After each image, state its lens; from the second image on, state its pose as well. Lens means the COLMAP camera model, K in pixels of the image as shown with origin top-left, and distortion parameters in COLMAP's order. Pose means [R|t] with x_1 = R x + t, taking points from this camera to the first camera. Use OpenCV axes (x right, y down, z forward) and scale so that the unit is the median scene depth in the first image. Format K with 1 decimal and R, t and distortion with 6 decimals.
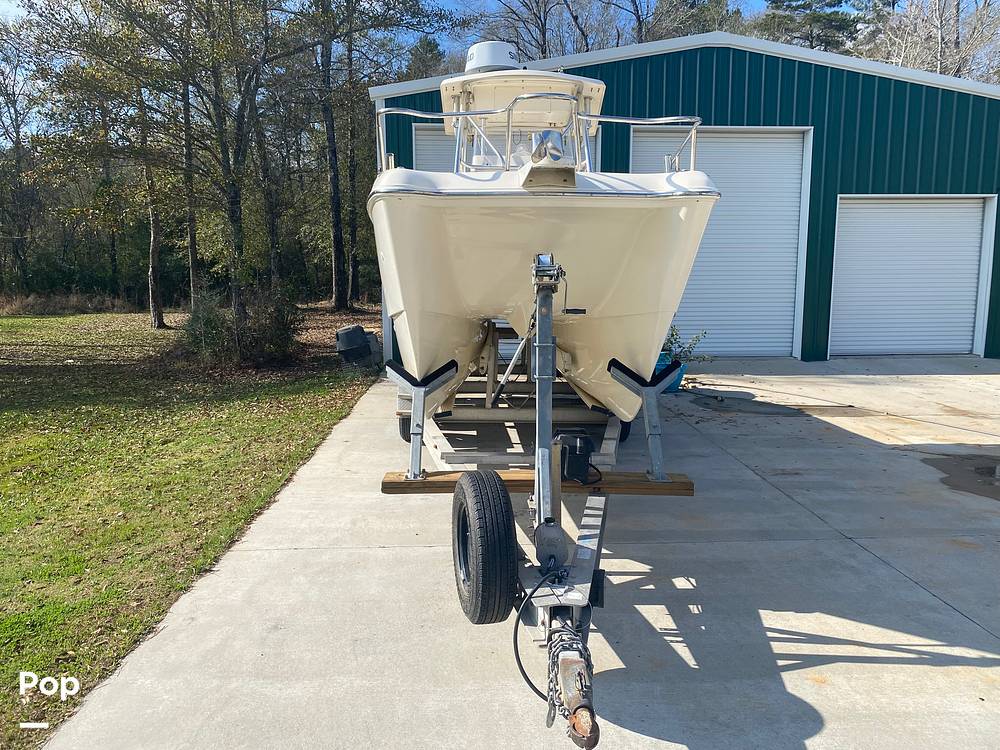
lens RADIAL K [[753.5, 0, 501.8], [0, 753.5, 360.8], [0, 0, 1]] dist [0.007942, 0.003535]
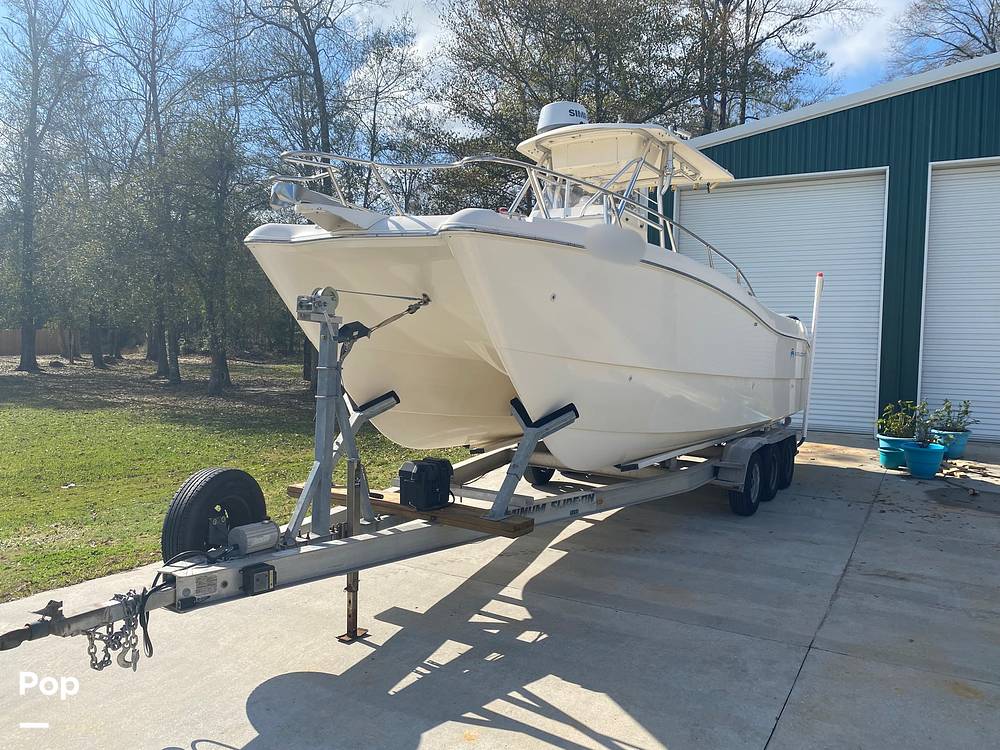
lens RADIAL K [[755.5, 0, 500.0], [0, 755.5, 375.0], [0, 0, 1]] dist [0.014235, -0.001621]
pose [[0.839424, 0.039487, -0.542040, 0.589955], [-0.079913, 0.995484, -0.051237, 0.017678], [0.537569, 0.086326, 0.838789, 0.132338]]
